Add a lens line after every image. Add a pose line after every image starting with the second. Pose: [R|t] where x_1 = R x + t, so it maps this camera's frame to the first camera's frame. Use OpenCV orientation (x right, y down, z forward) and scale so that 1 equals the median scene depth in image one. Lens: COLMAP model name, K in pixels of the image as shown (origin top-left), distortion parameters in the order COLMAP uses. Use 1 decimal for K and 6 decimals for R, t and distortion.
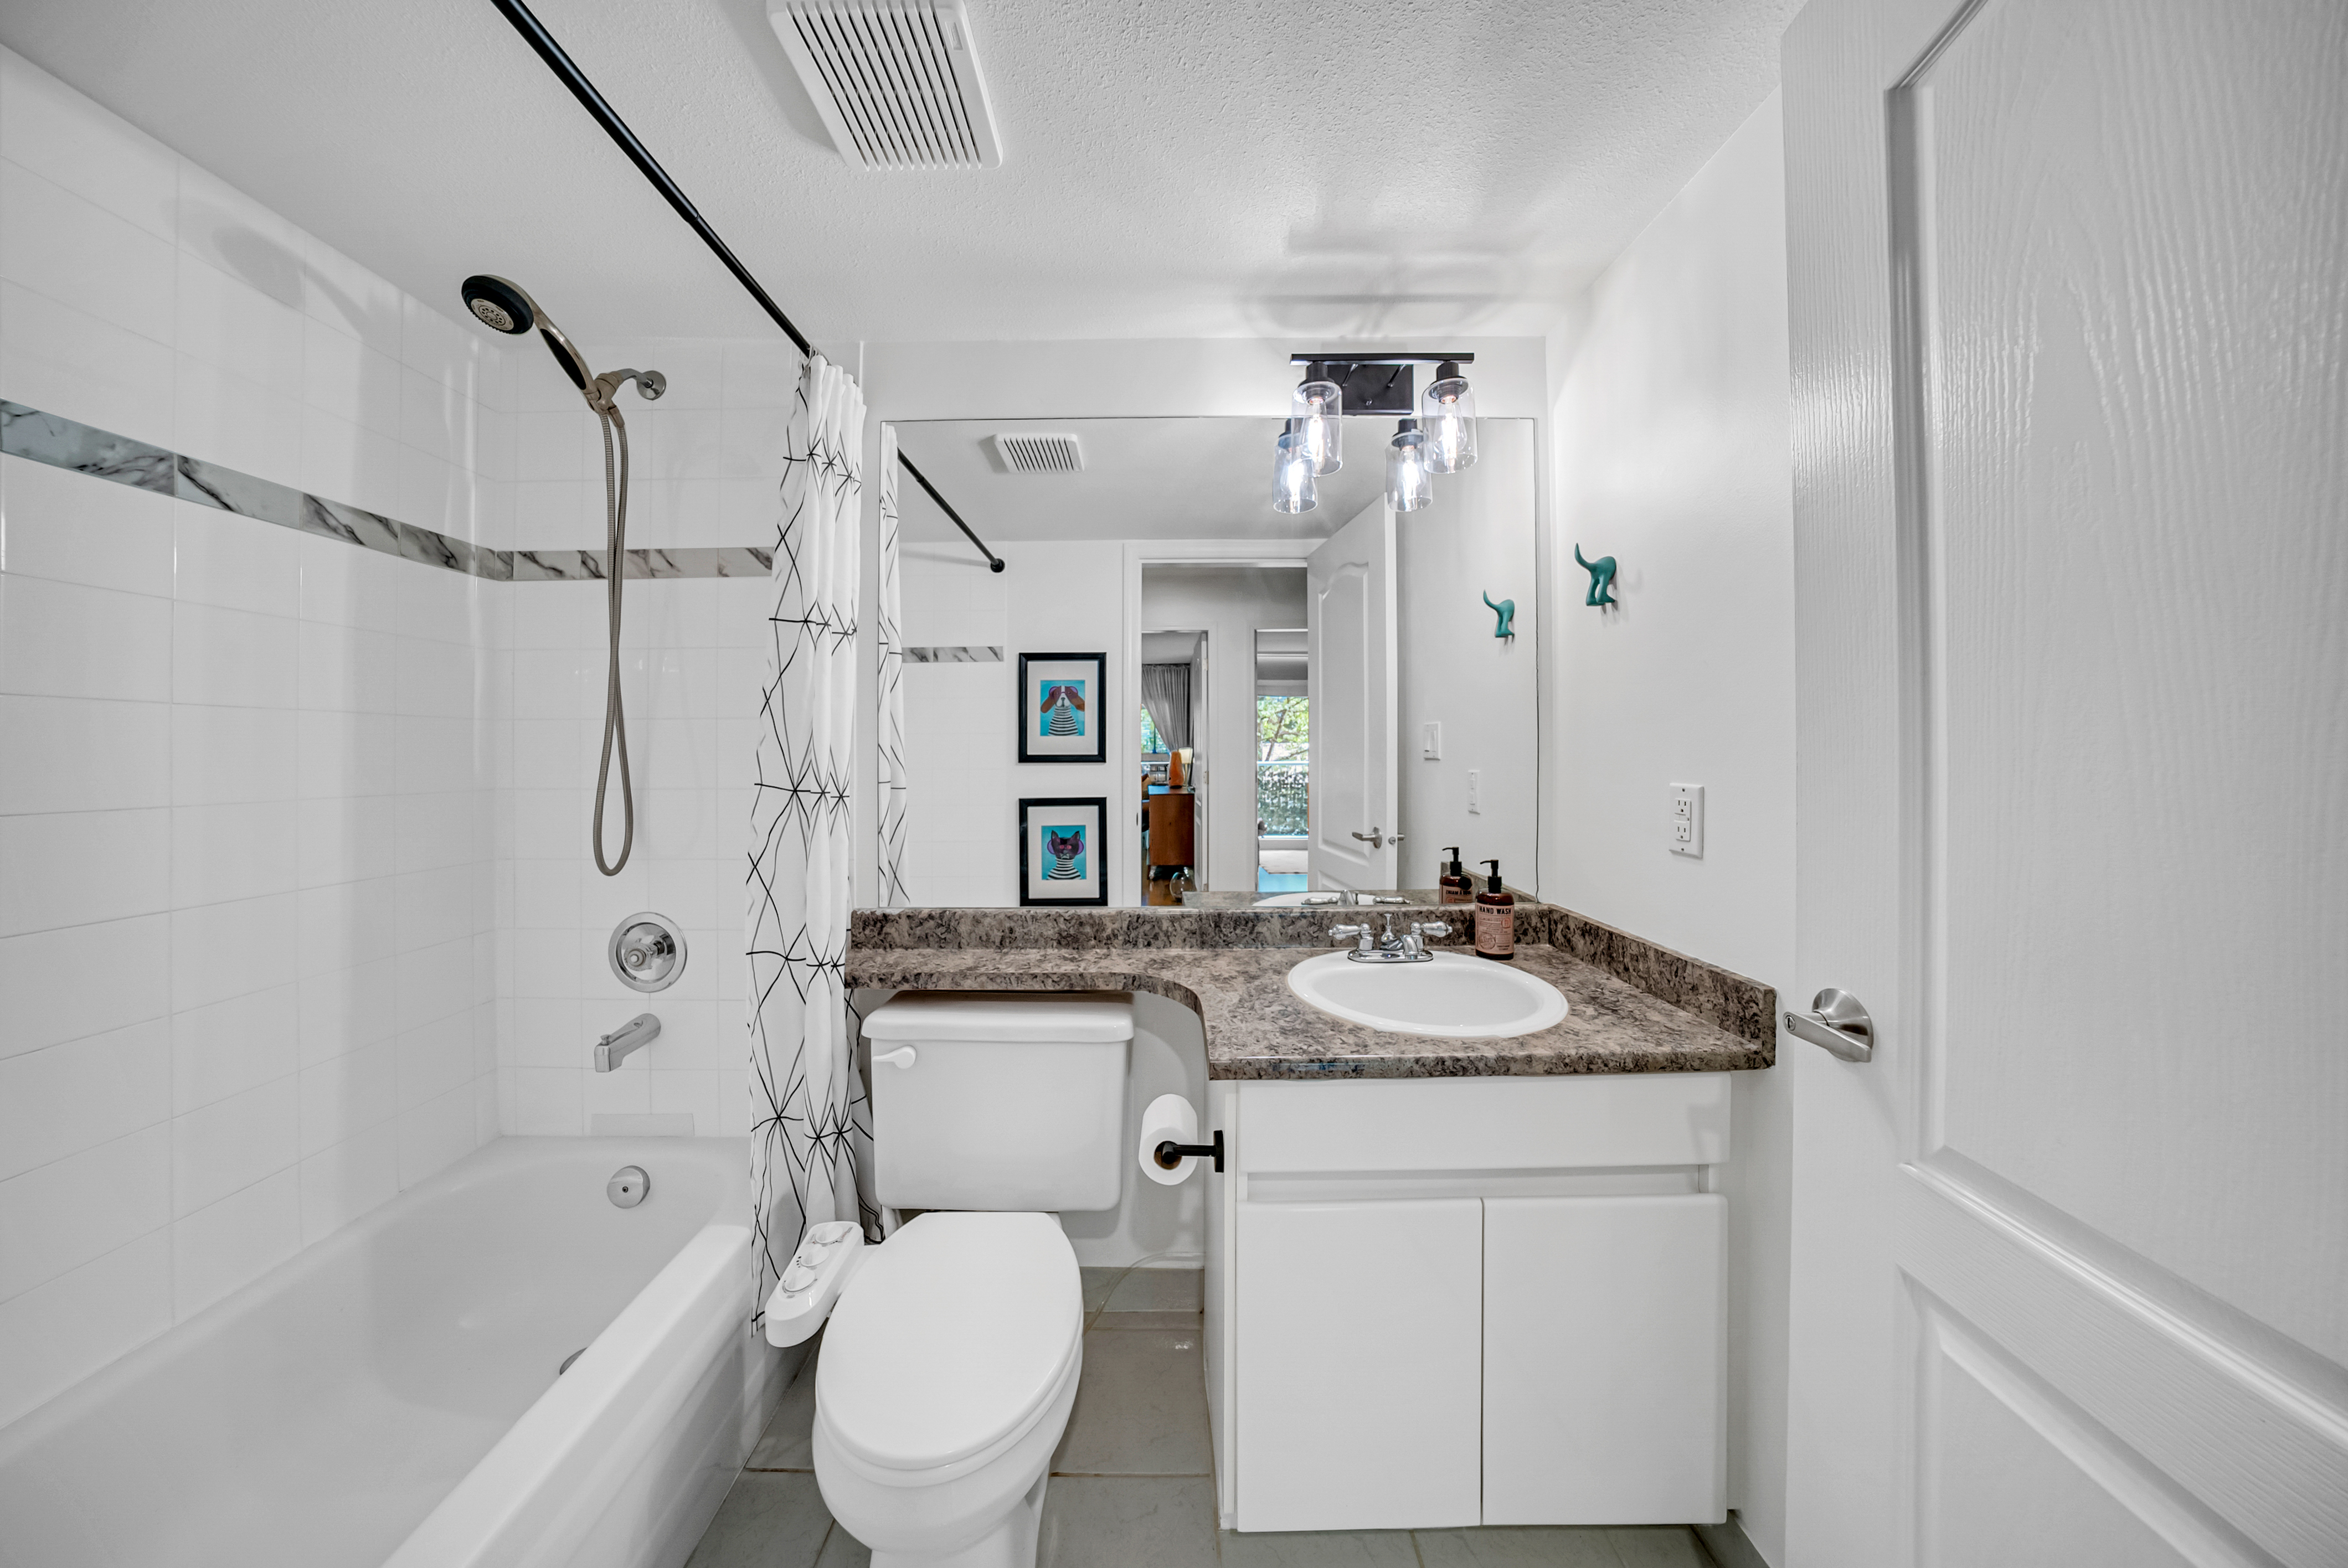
lens RADIAL K [[705.7, 0, 1169.0], [0, 705.7, 751.5], [0, 0, 1]] dist [-0.033230, 0.009078]
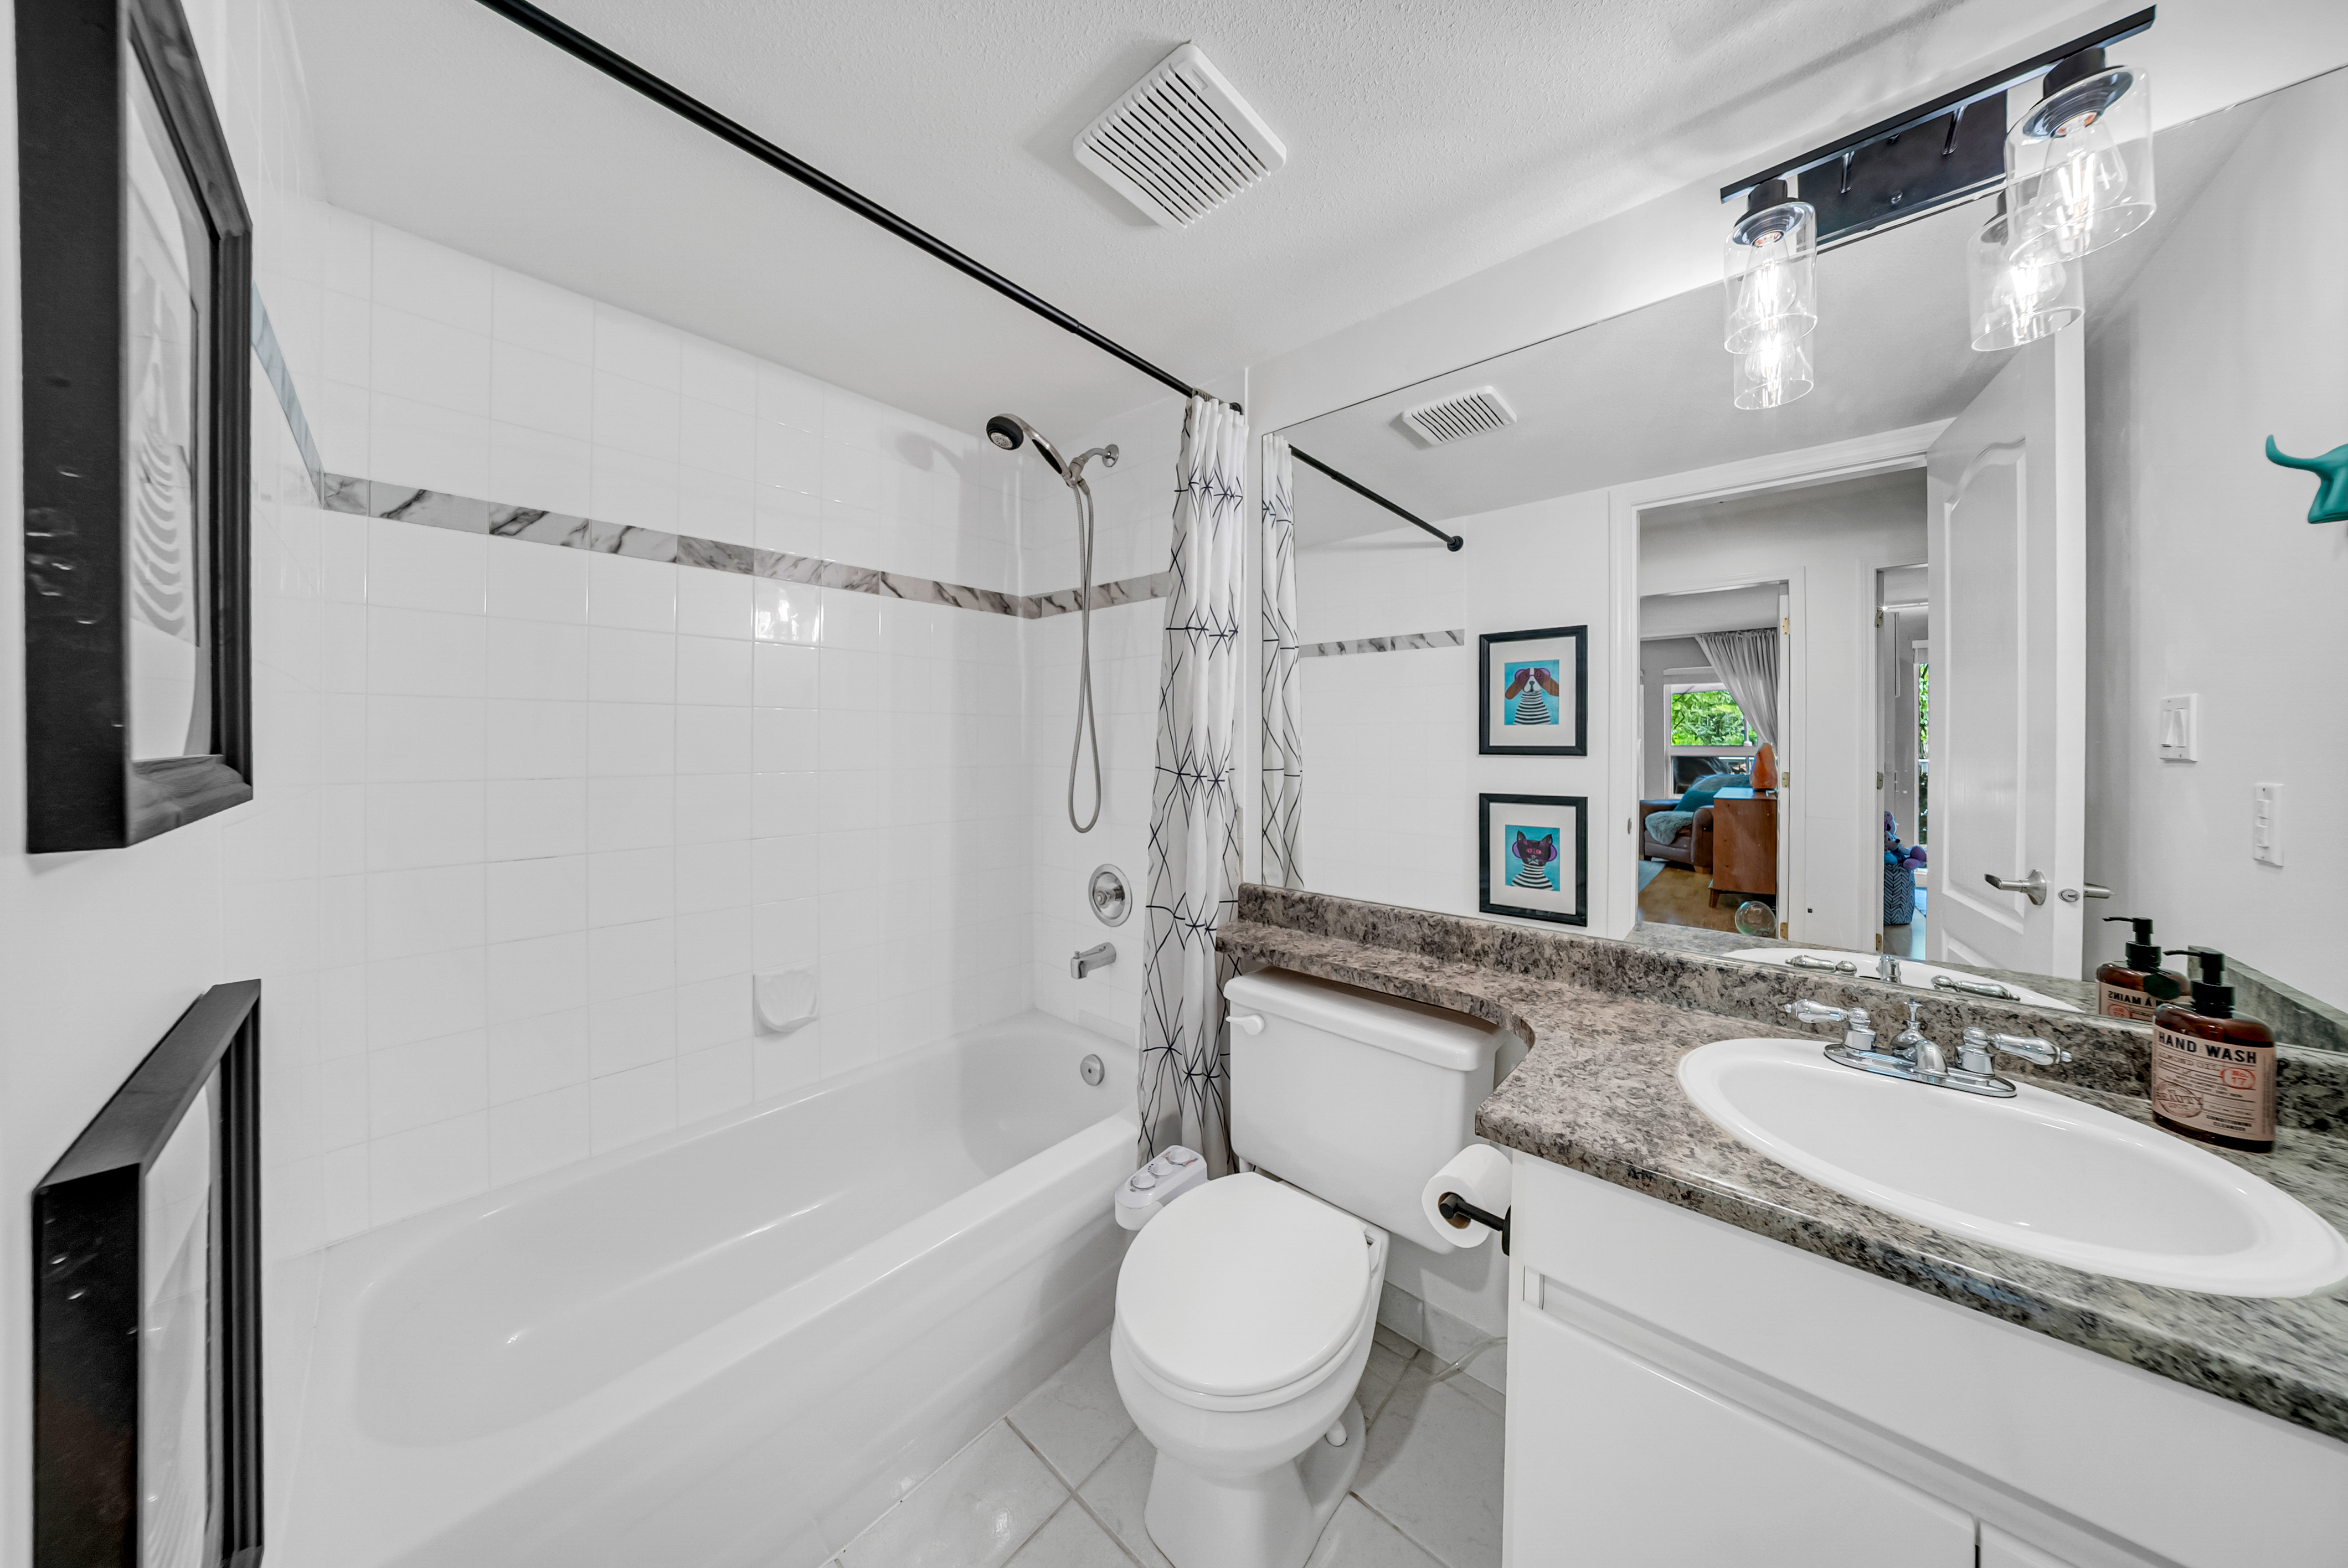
lens RADIAL K [[721.3, 0, 1185.6], [0, 721.3, 745.0], [0, 0, 1]] dist [-0.033607, 0.009878]
pose [[0.745597, 0.009597, -0.666328, 0.243302], [-0.006502, 0.999953, 0.007126, -0.000701], [0.666366, -0.000981, 0.745624, 0.091442]]
